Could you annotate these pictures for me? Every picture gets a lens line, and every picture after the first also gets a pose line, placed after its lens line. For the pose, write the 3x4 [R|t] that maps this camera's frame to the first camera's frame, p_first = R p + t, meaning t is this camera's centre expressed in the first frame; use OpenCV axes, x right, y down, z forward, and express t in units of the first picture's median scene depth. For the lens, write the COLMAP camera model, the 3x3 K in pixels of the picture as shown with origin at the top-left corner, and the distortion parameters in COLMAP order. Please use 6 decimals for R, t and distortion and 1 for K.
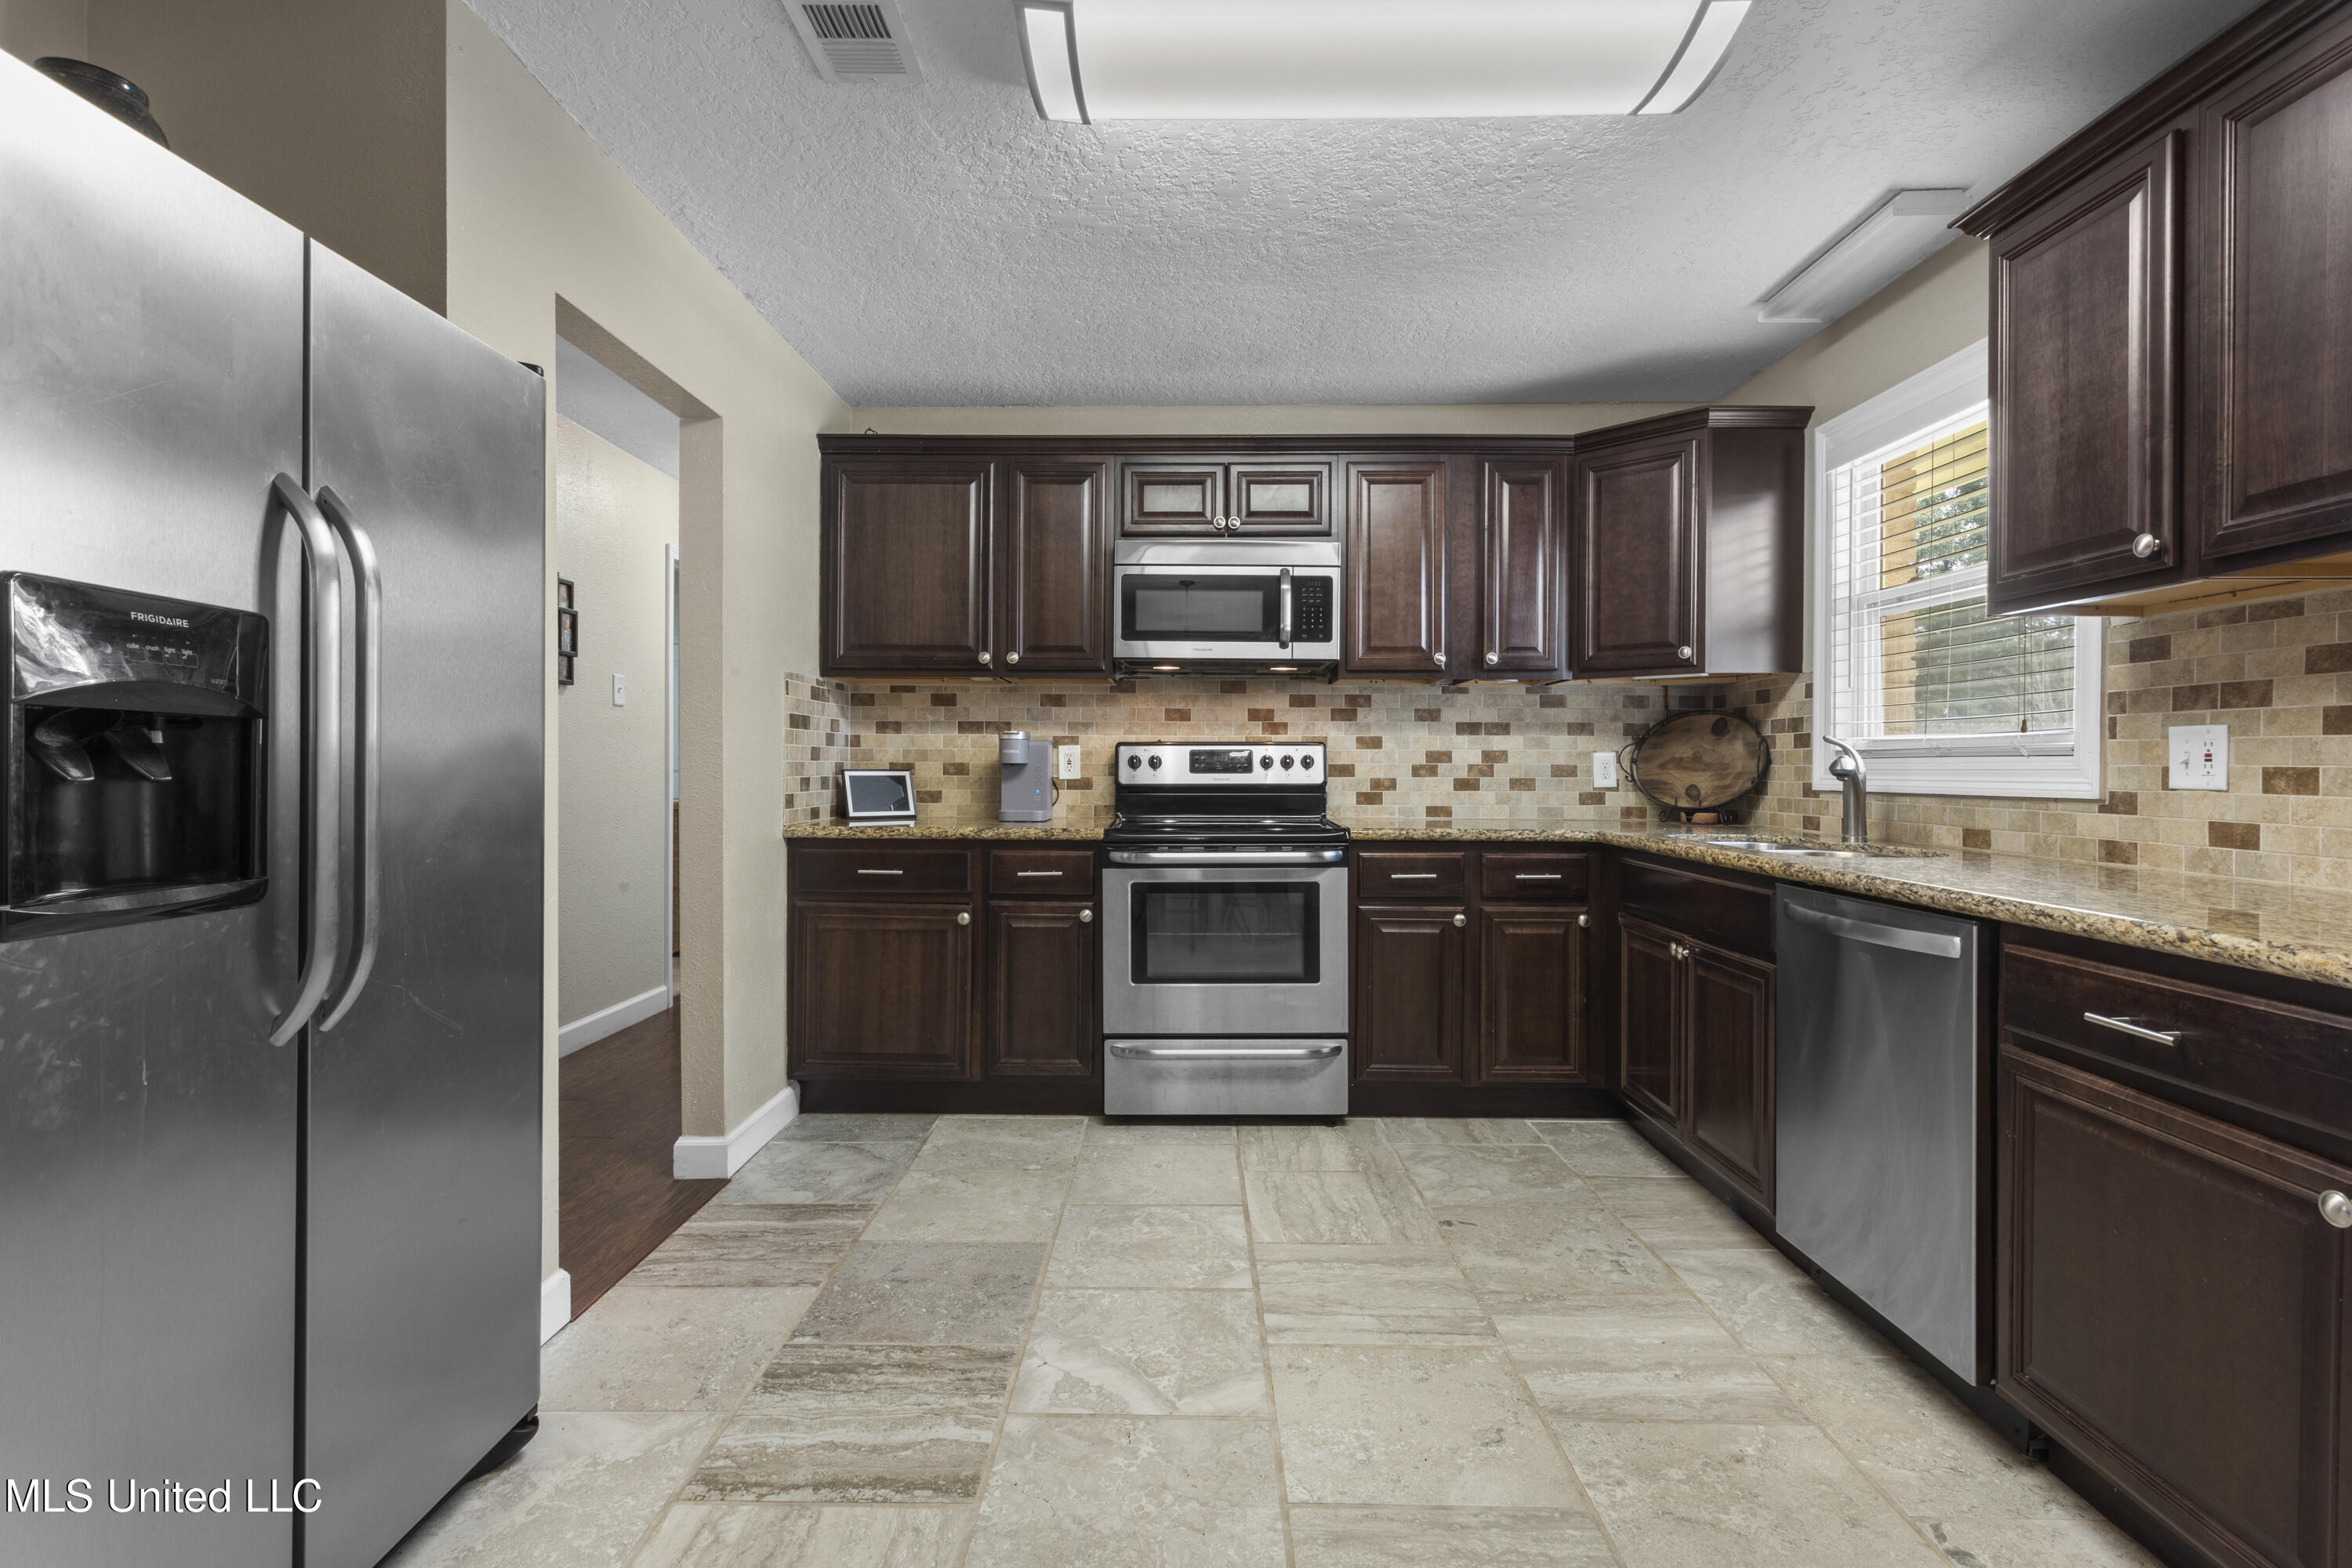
lens RADIAL K [[1118.8, 0, 1162.2], [0, 1118.8, 766.4], [0, 0, 1]] dist [-0.001534, 0.004190]
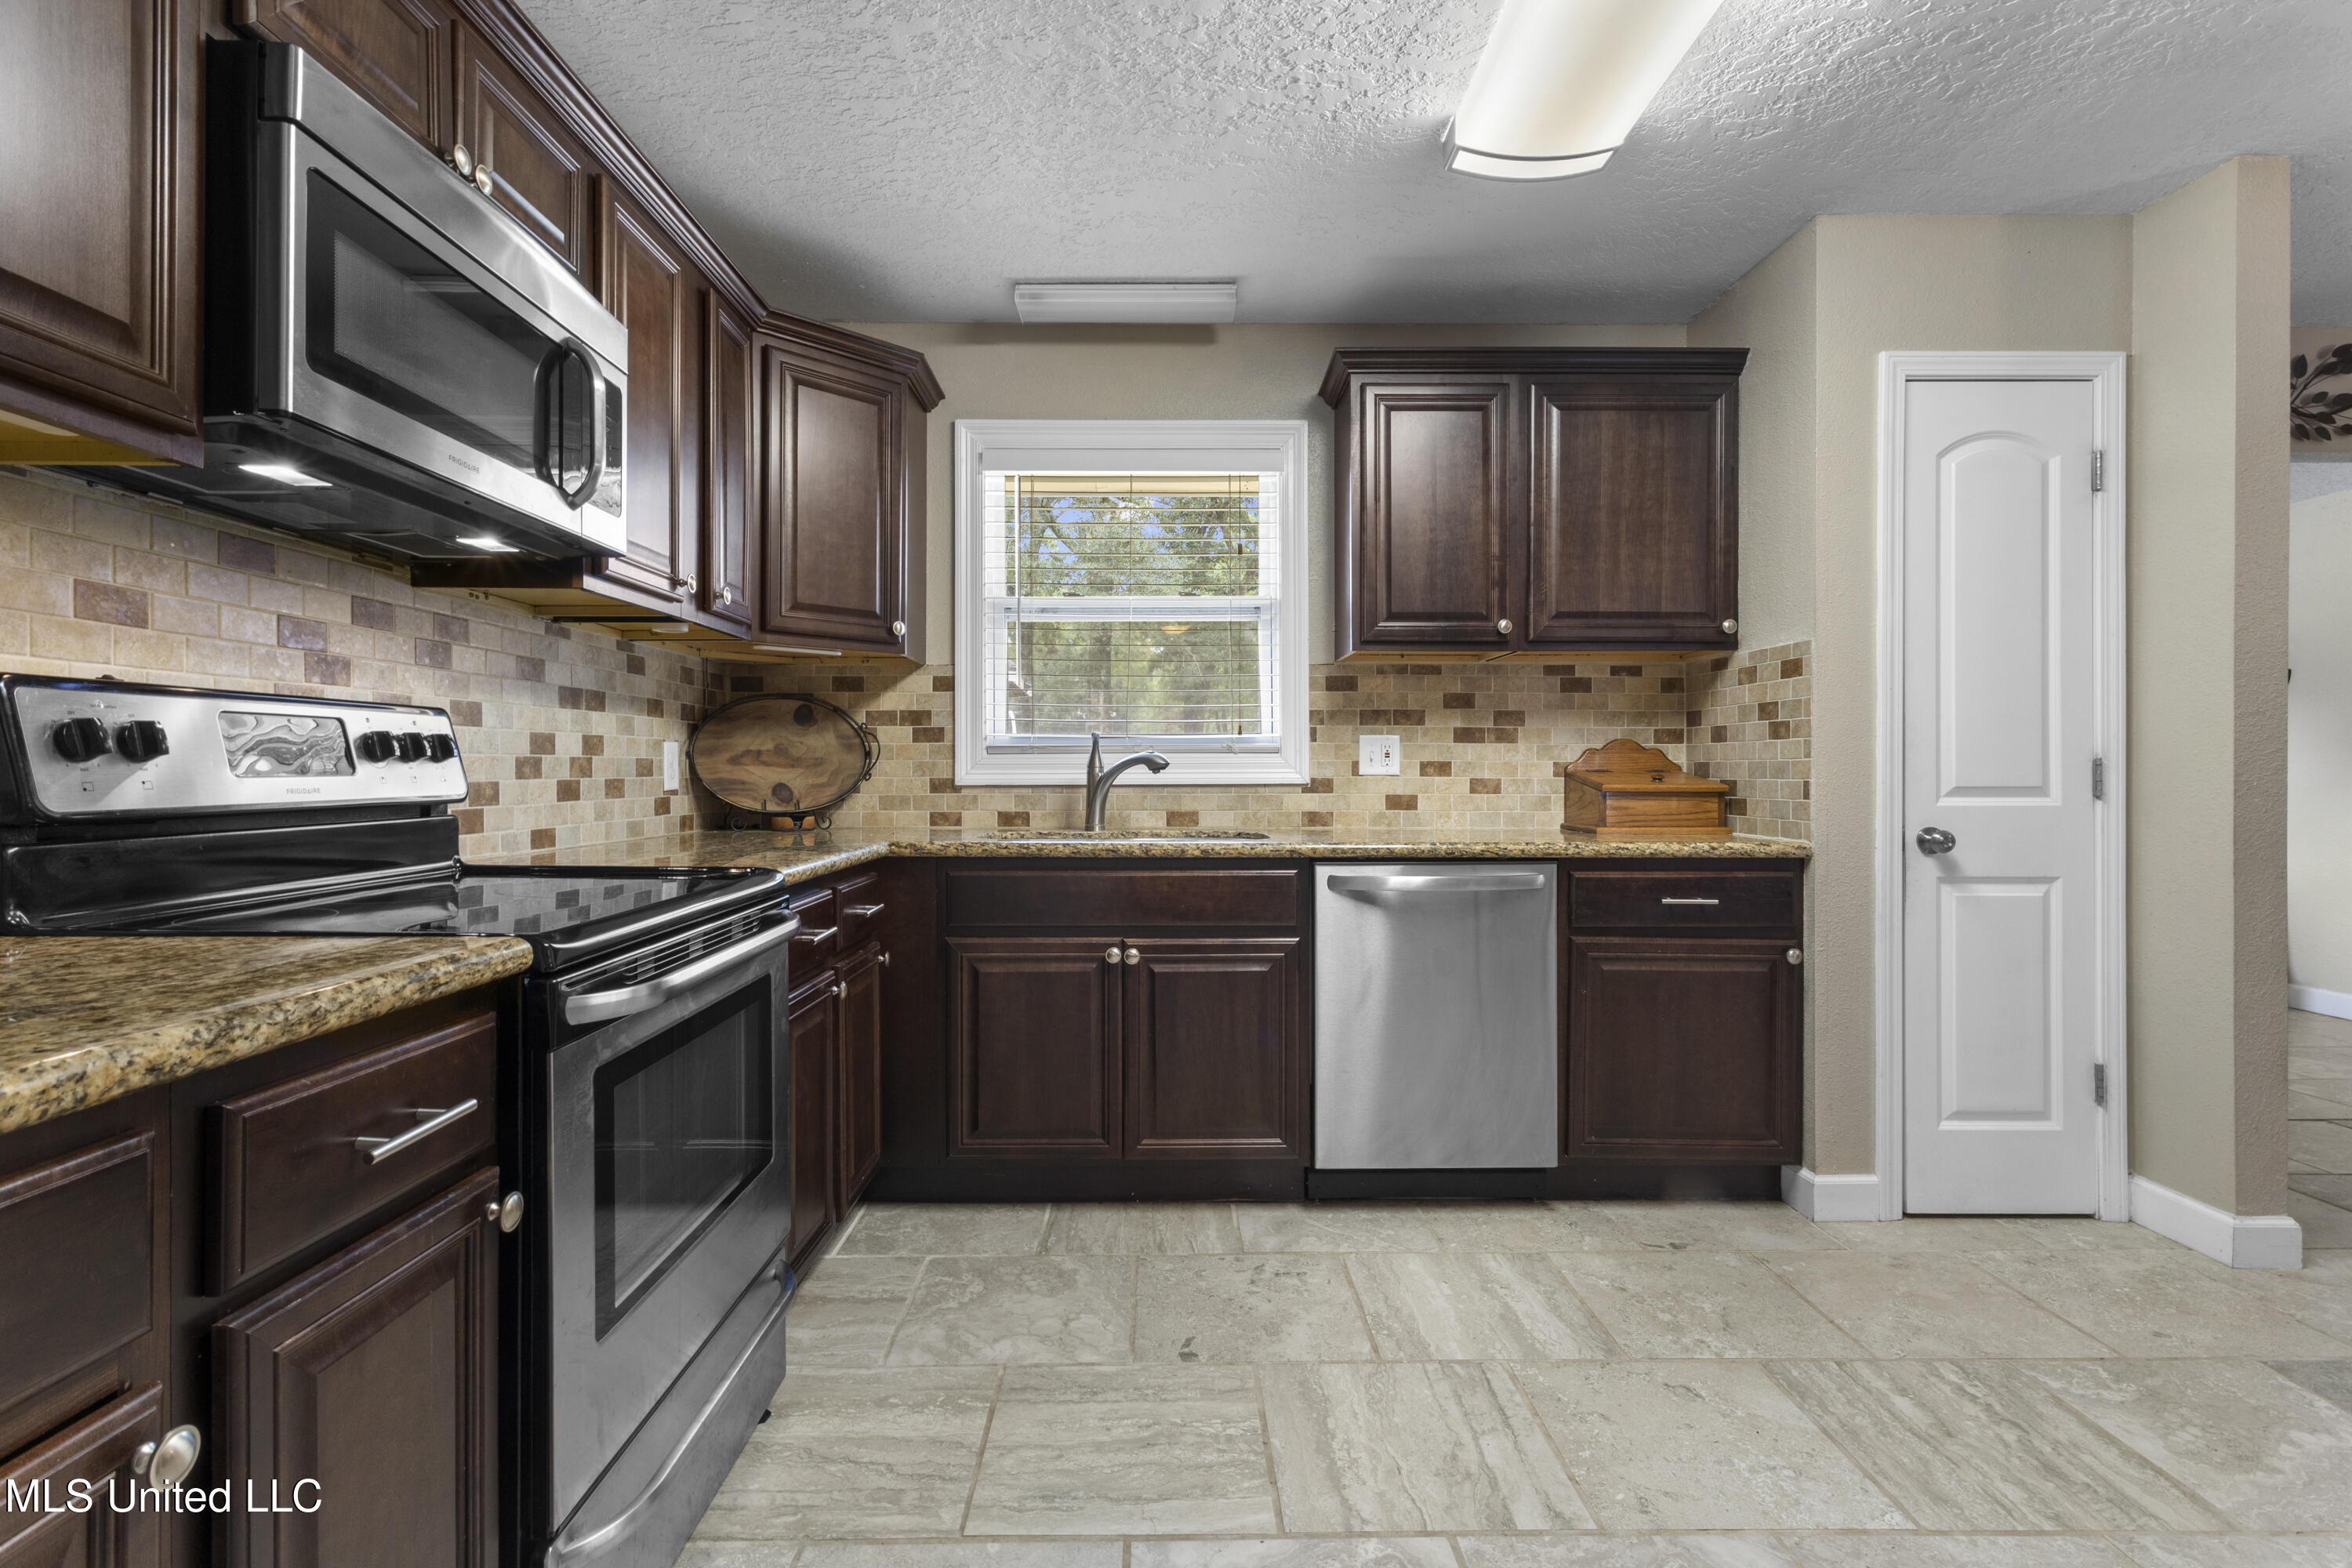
lens RADIAL K [[1118.8, 0, 1170.4], [0, 1118.8, 769.3], [0, 0, 1]] dist [-0.001534, 0.004190]
pose [[-0.035727, -0.003704, 0.999355, -0.528746], [0.001713, 0.999991, 0.003767, 0.004898], [-0.999360, 0.001847, -0.035721, 1.083273]]
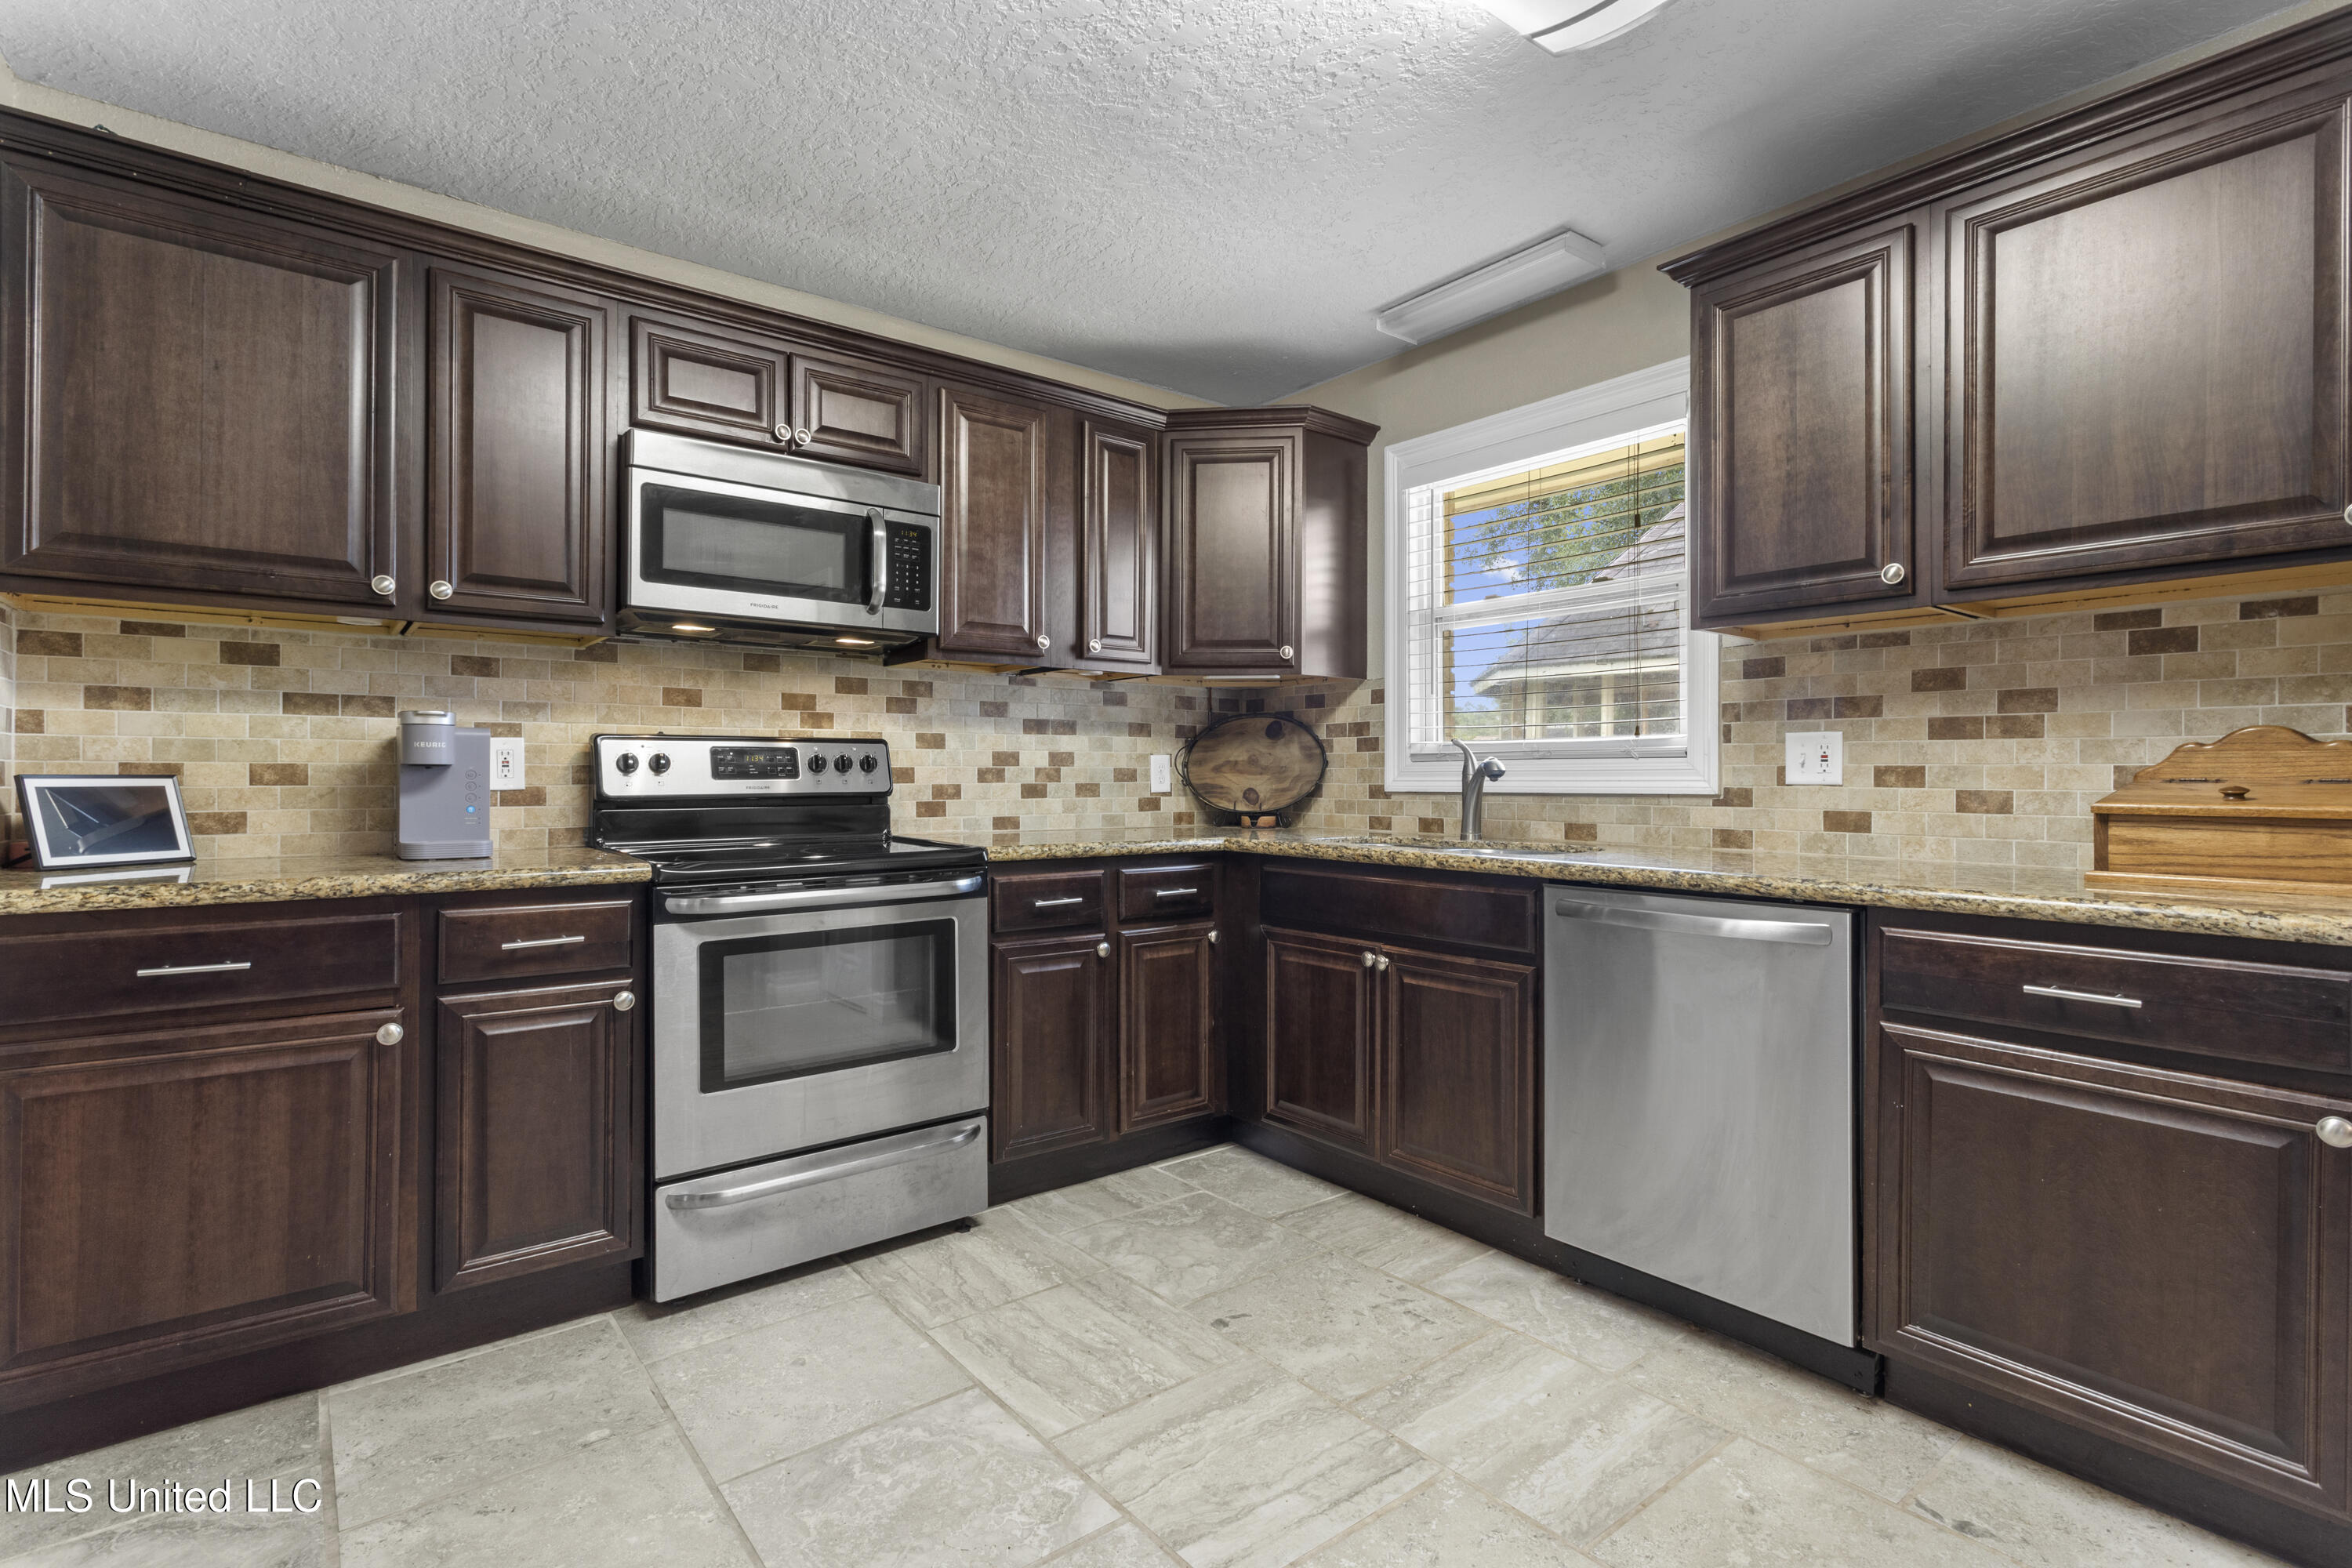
lens RADIAL K [[1118.8, 0, 1172.1], [0, 1118.8, 772.0], [0, 0, 1]] dist [-0.001534, 0.004190]
pose [[0.772938, -0.000865, 0.634481, -0.305807], [0.003149, 0.999992, -0.002473, 0.006157], [-0.634474, 0.003910, 0.772934, 0.403273]]
